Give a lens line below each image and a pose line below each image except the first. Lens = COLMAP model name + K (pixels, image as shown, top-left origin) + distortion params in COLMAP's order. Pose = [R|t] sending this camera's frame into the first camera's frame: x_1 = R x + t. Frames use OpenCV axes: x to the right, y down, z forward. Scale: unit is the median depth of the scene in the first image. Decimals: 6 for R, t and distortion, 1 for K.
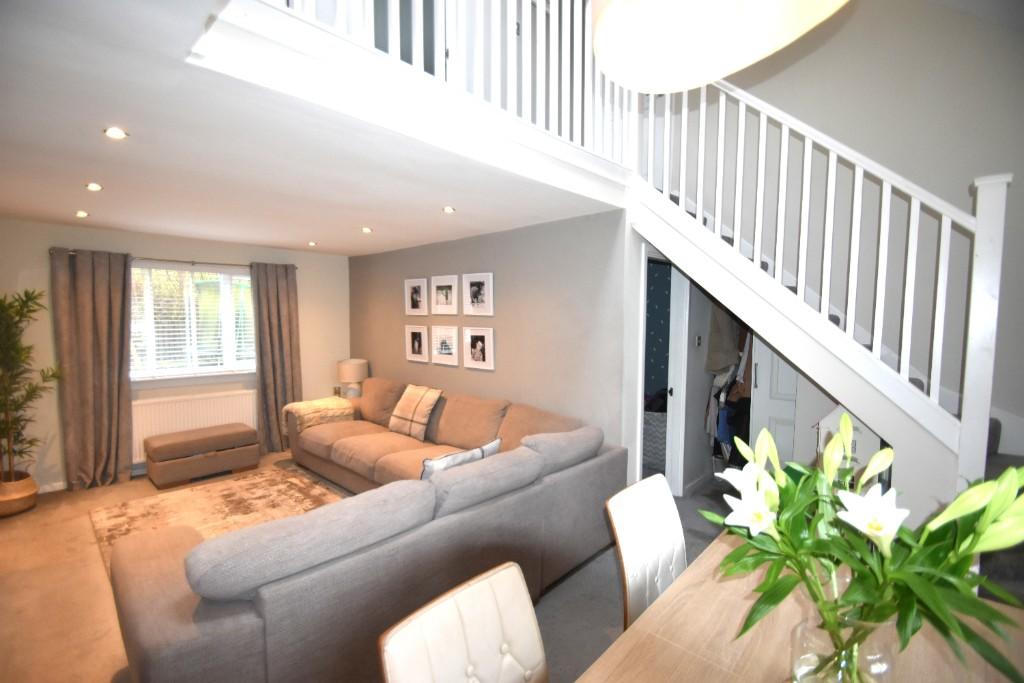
lens RADIAL K [[449.7, 0, 501.3], [0, 449.7, 347.6], [0, 0, 1]] dist [-0.000121, -0.008388]
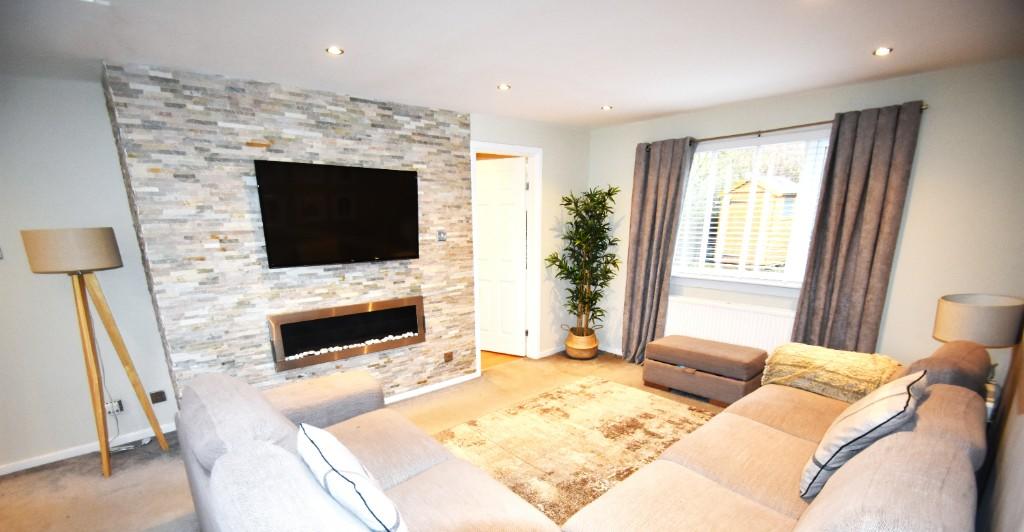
lens RADIAL K [[444.3, 0, 495.9], [0, 444.3, 354.0], [0, 0, 1]] dist [-0.012901, -0.003643]
pose [[-0.092947, 0.287262, -0.953332, 0.211217], [-0.048822, 0.955010, 0.292528, -0.029184], [0.994473, 0.073733, -0.074741, 0.714540]]
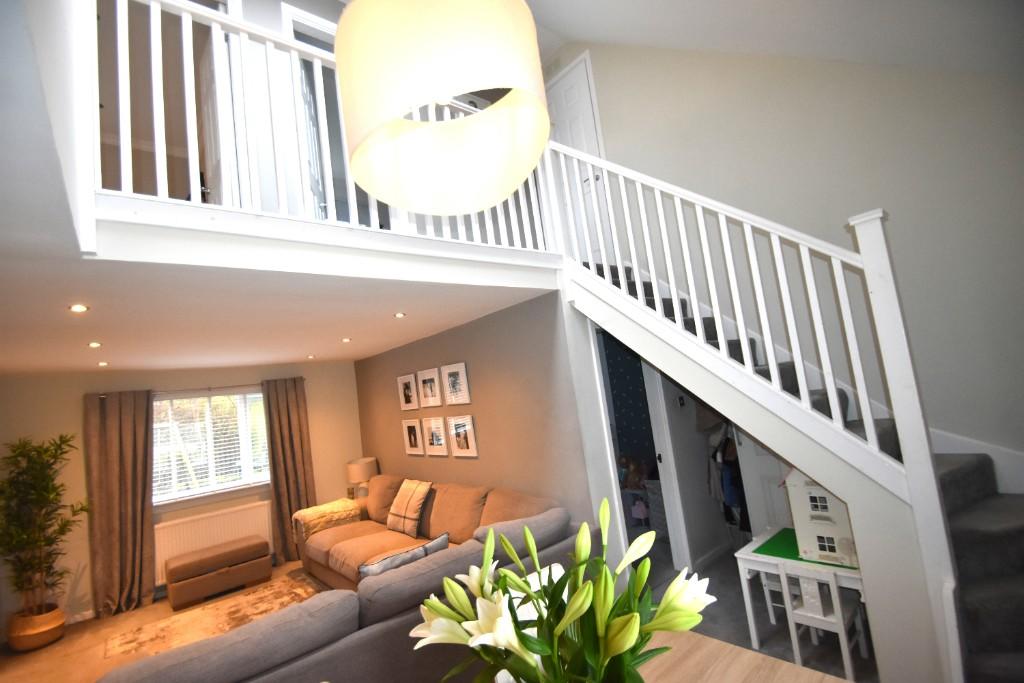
lens RADIAL K [[449.7, 0, 502.6], [0, 449.7, 347.1], [0, 0, 1]] dist [-0.000121, -0.008388]
pose [[0.984756, -0.142027, -0.100418, 0.173066], [0.123431, 0.977353, -0.171887, -0.009765], [0.122557, 0.156872, 0.979985, -0.019311]]
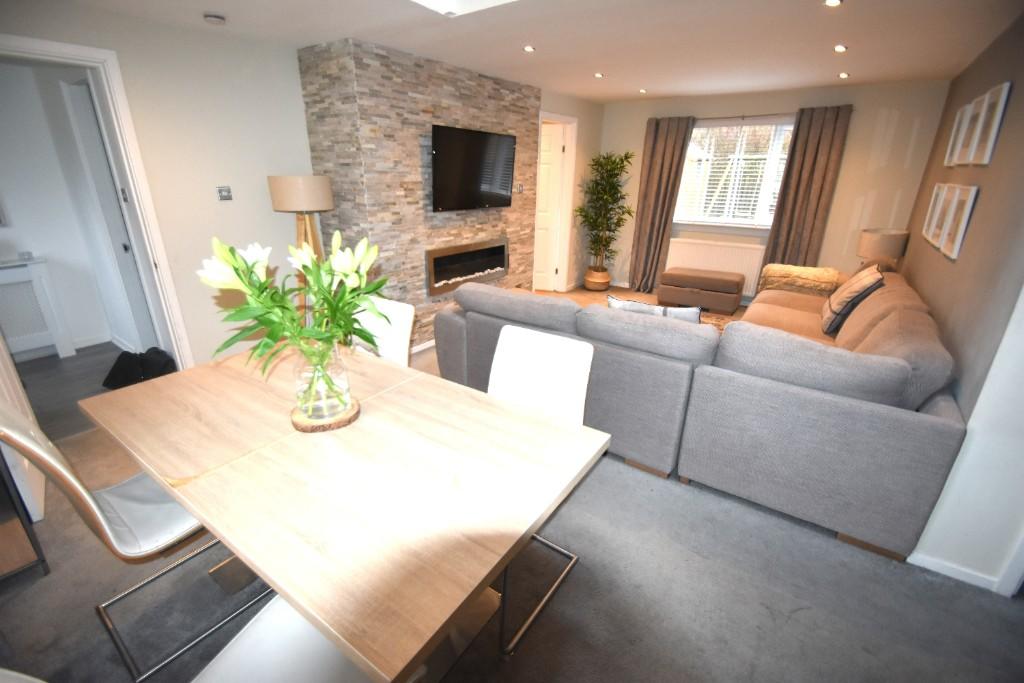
lens RADIAL K [[449.7, 0, 495.5], [0, 449.7, 352.9], [0, 0, 1]] dist [-0.000121, -0.008388]
pose [[0.134363, 0.362898, -0.922091, 0.495237], [-0.068795, 0.931700, 0.356655, -0.004001], [0.988541, 0.015514, 0.150151, 0.286685]]
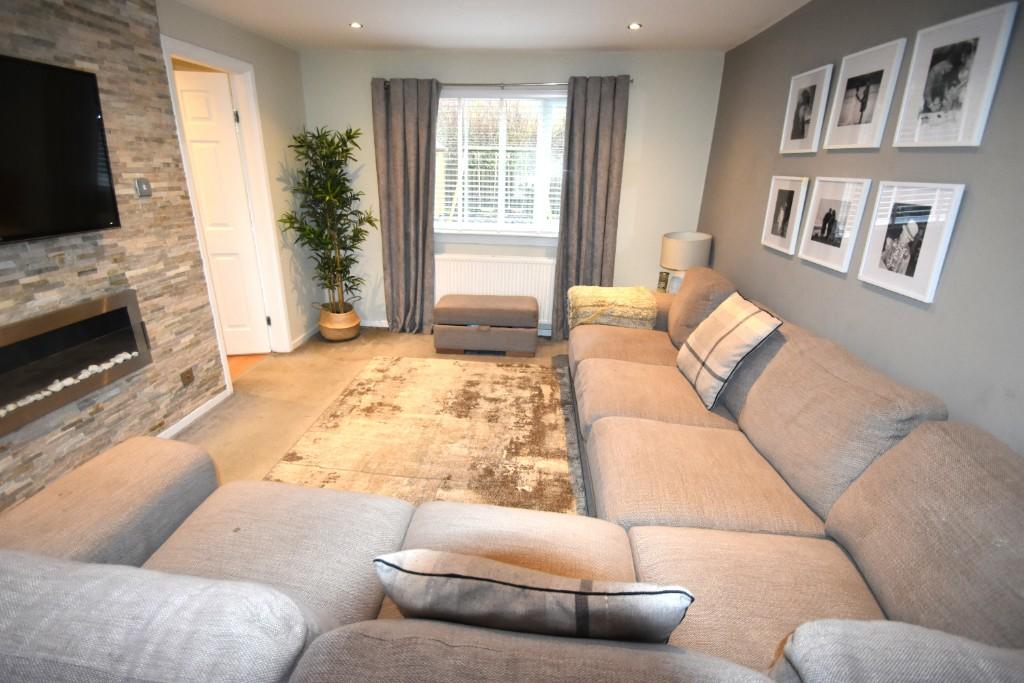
lens RADIAL K [[480.8, 0, 497.3], [0, 480.8, 352.5], [0, 0, 1]] dist [0.000375, -0.010994]
pose [[0.620975, 0.285982, -0.729798, 0.060092], [-0.065745, 0.946788, 0.315071, -0.012582], [0.781068, -0.147671, 0.606733, 0.468925]]
